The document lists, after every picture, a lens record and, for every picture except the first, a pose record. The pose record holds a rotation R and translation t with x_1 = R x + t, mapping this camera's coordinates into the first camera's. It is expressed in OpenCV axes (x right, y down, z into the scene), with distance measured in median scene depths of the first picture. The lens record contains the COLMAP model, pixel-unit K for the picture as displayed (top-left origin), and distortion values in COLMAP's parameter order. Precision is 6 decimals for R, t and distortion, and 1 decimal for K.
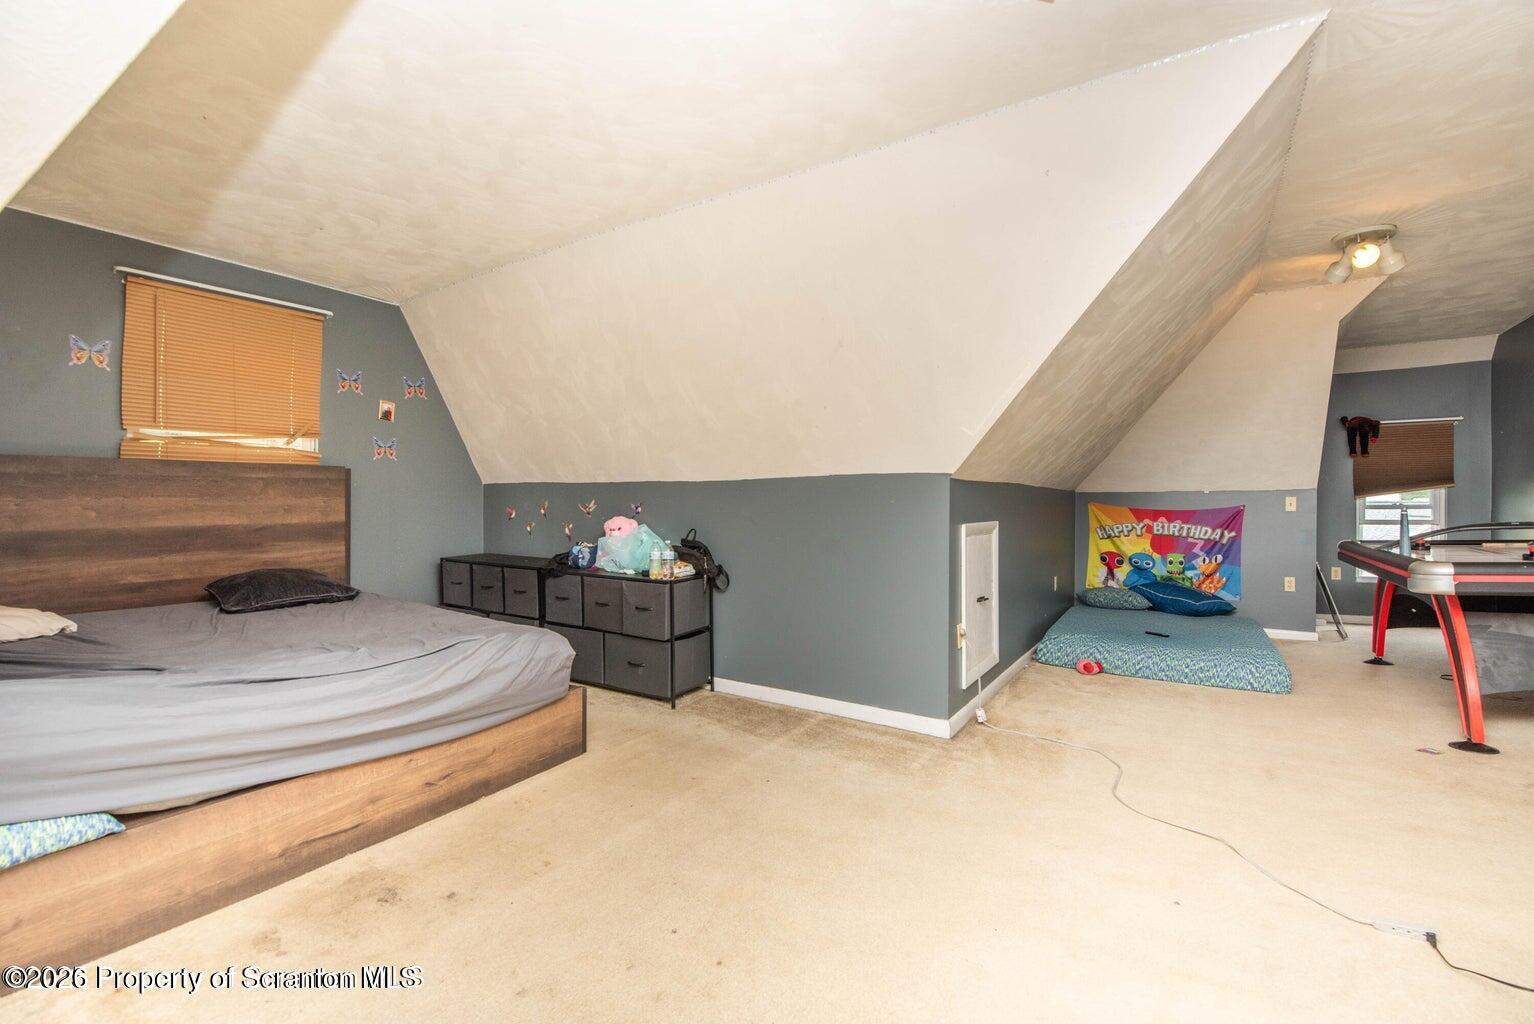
lens RADIAL K [[655.4, 0, 767.0], [0, 655.4, 512.0], [0, 0, 1]] dist [-0.000447, -0.009927]
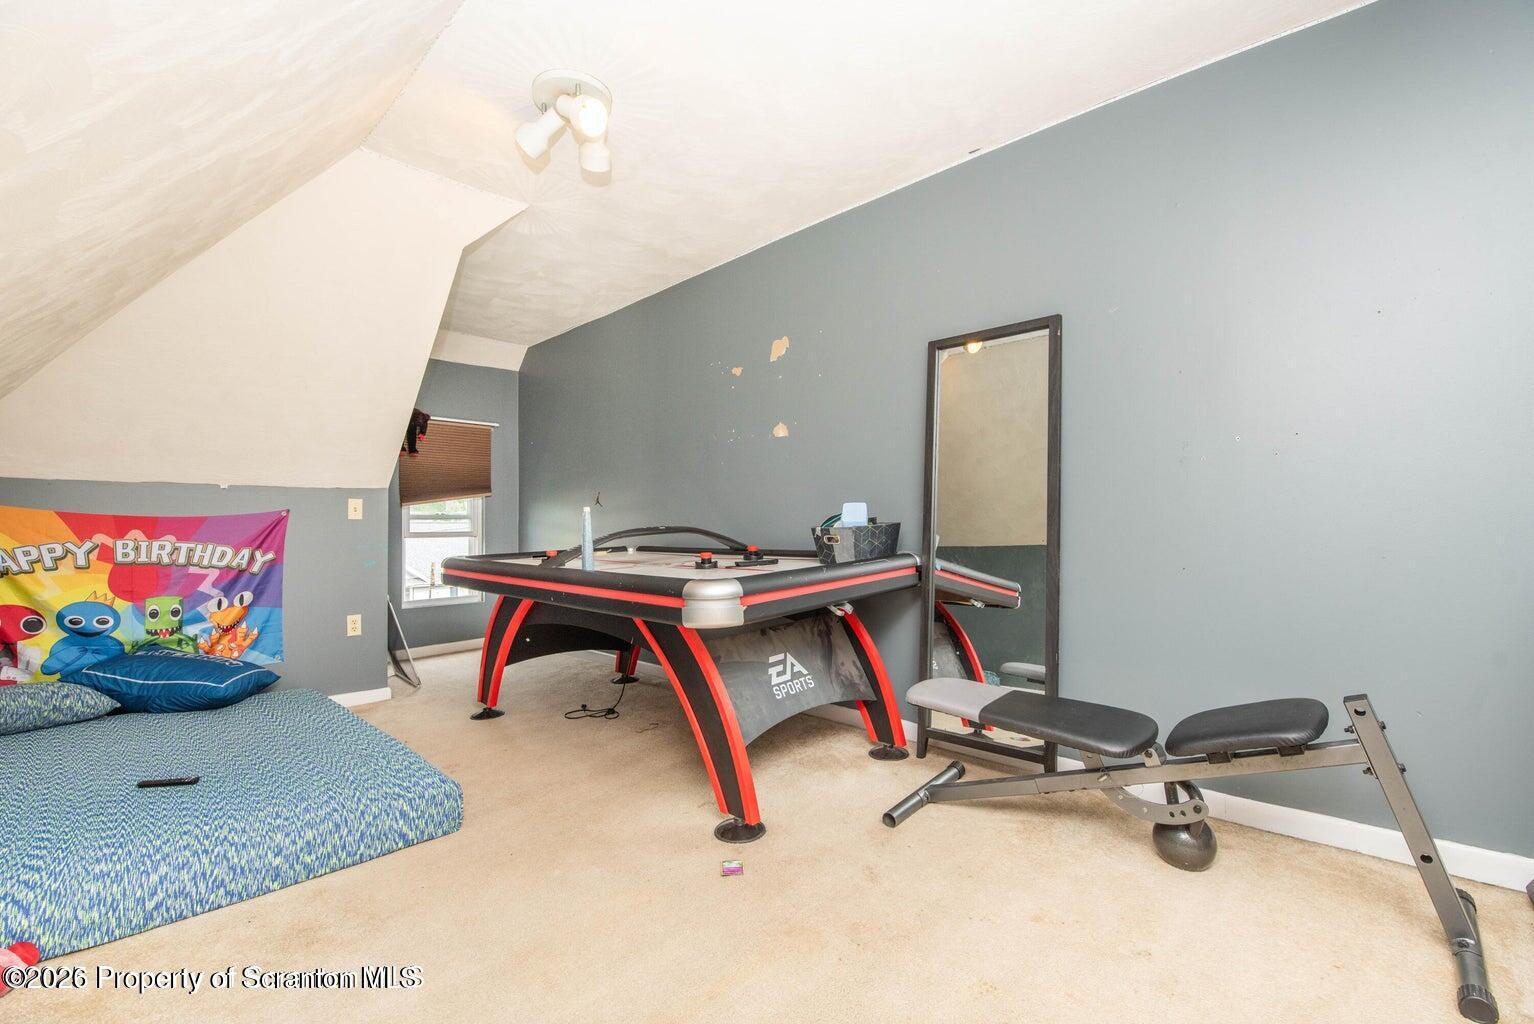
lens RADIAL K [[655.4, 0, 767.0], [0, 655.4, 512.0], [0, 0, 1]] dist [-0.000447, -0.009927]
pose [[0.175761, 0.023276, 0.984158, 0.182387], [0.010316, 0.999622, -0.025484, 0.012409], [-0.984379, 0.014632, 0.175455, 0.418120]]
